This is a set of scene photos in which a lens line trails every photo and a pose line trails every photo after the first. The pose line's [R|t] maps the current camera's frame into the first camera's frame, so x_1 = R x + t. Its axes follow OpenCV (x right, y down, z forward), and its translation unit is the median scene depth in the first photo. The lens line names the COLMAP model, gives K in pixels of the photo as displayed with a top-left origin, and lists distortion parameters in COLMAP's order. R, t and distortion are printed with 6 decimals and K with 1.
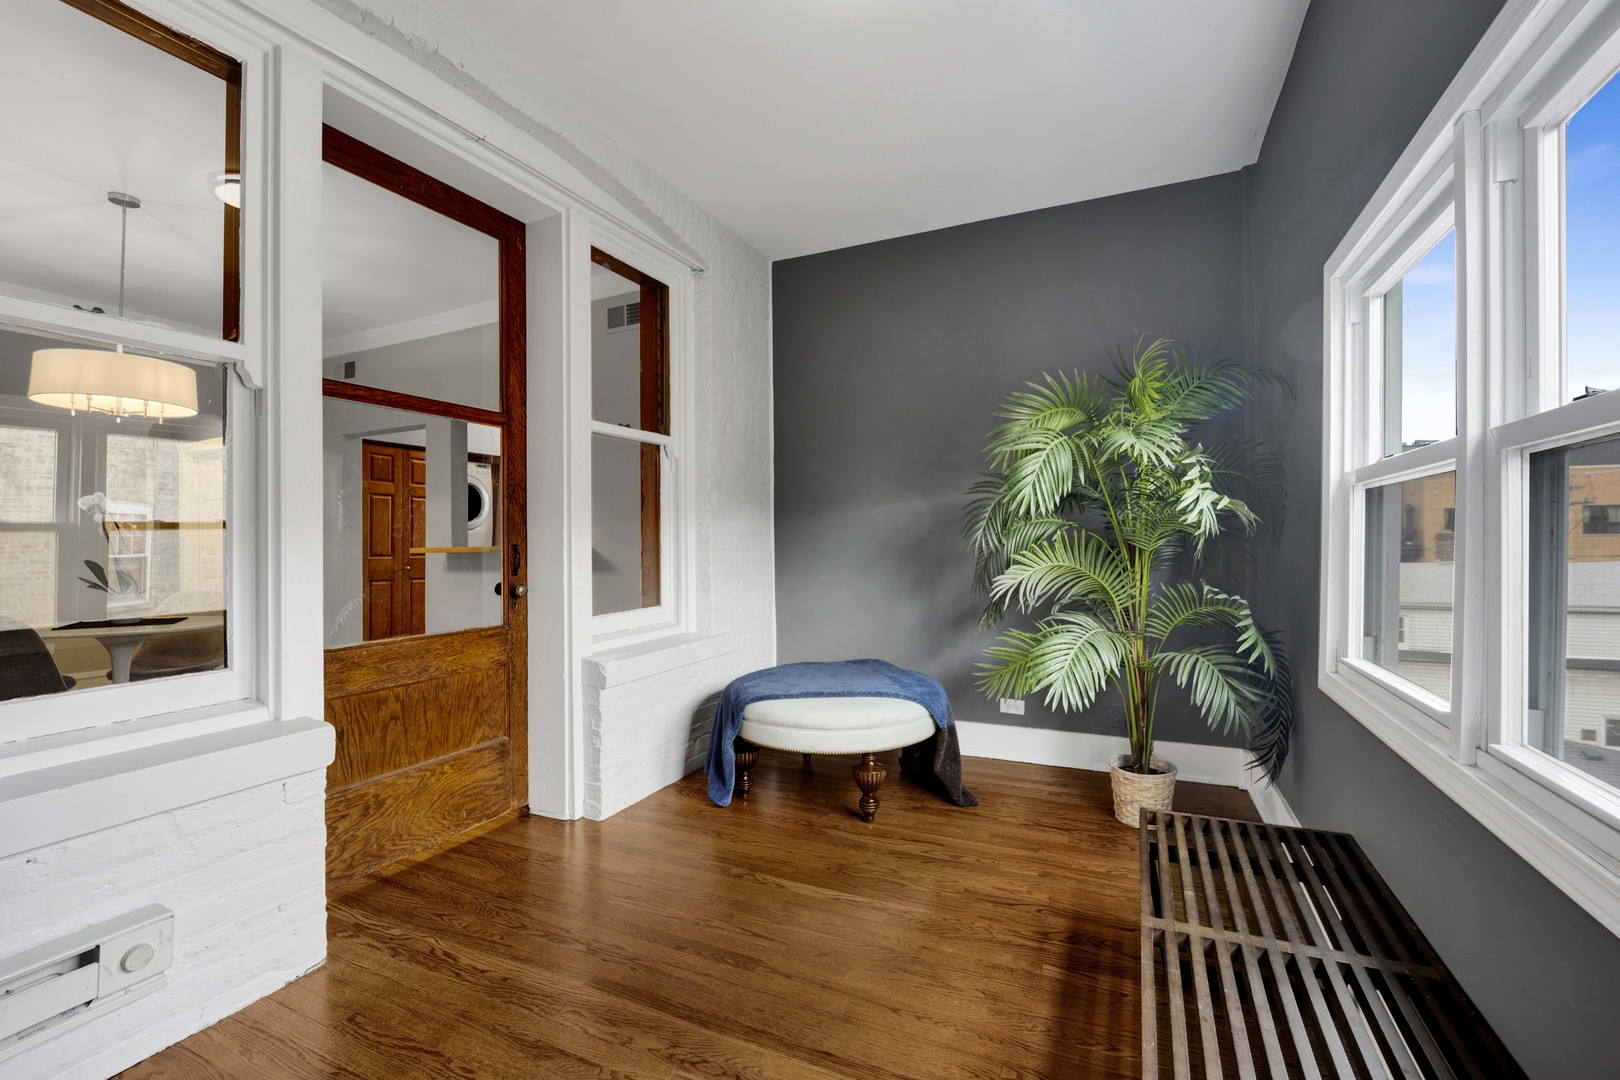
lens RADIAL K [[673.5, 0, 812.5], [0, 673.5, 536.5], [0, 0, 1]] dist [-0.021319, 0.000045]
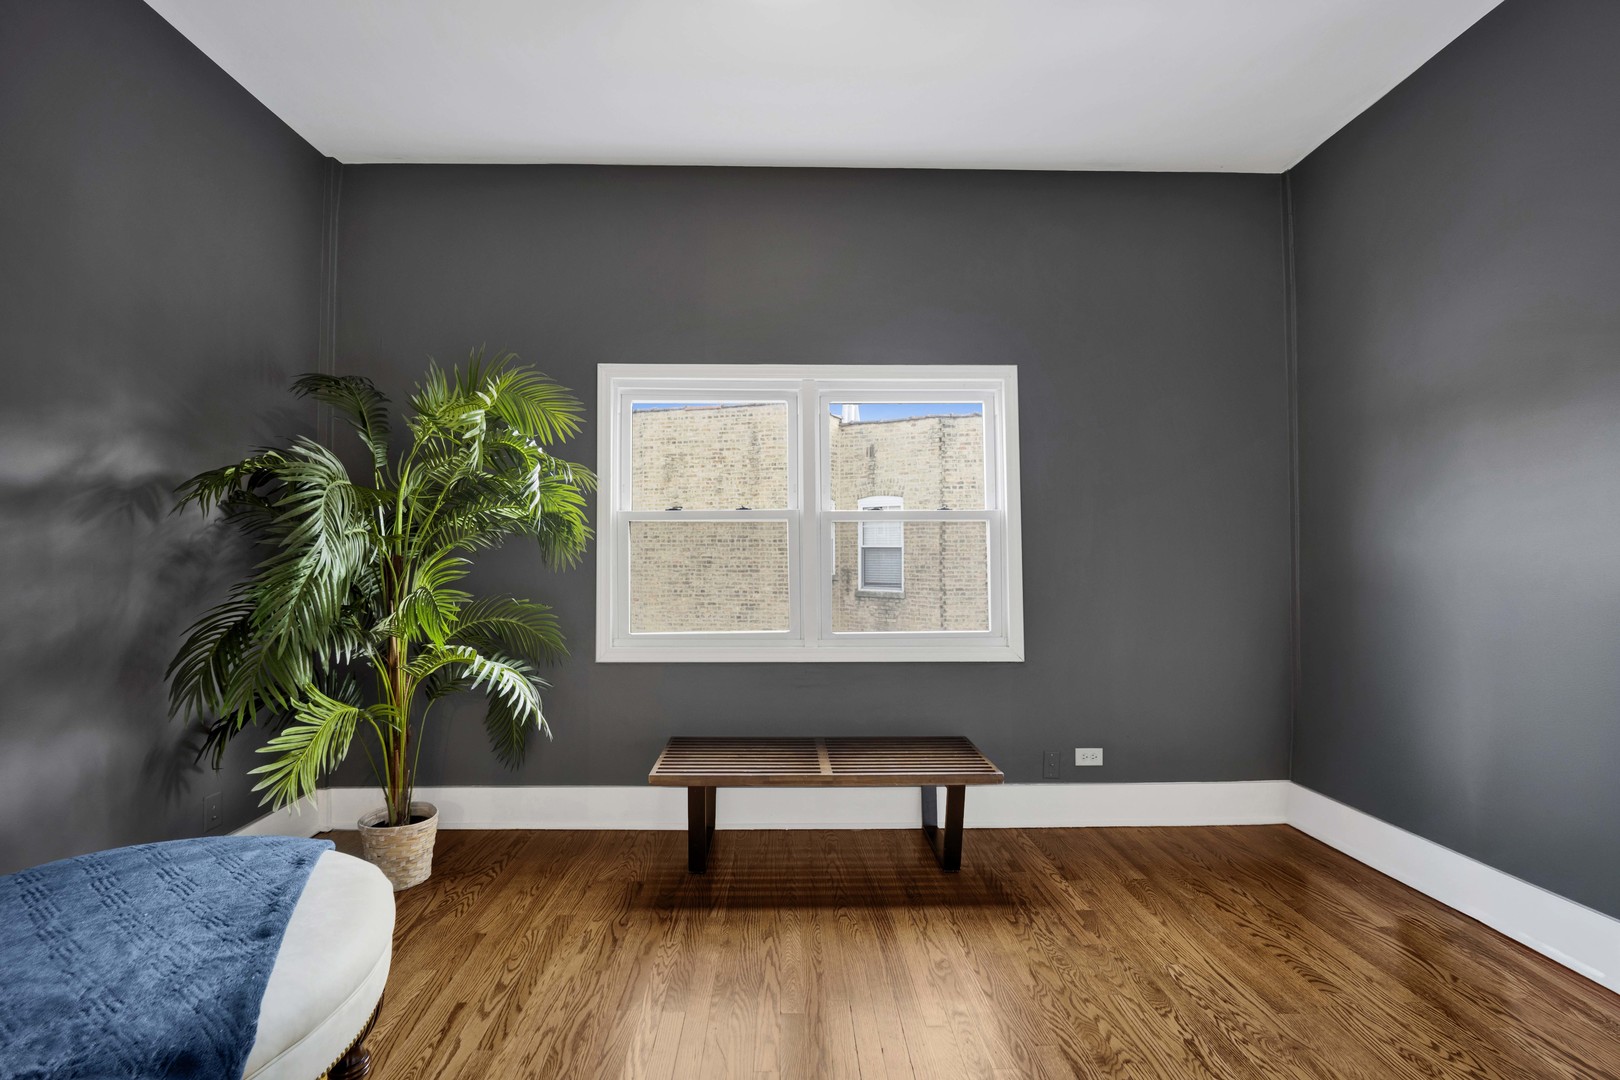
lens RADIAL K [[682.4, 0, 793.9], [0, 682.4, 537.8], [0, 0, 1]] dist [-0.026035, -0.000068]
pose [[-0.444998, 0.036384, 0.894792, -0.723955], [-0.000052, 0.999173, -0.040654, 0.018654], [-0.895532, -0.018138, -0.444628, 1.257530]]
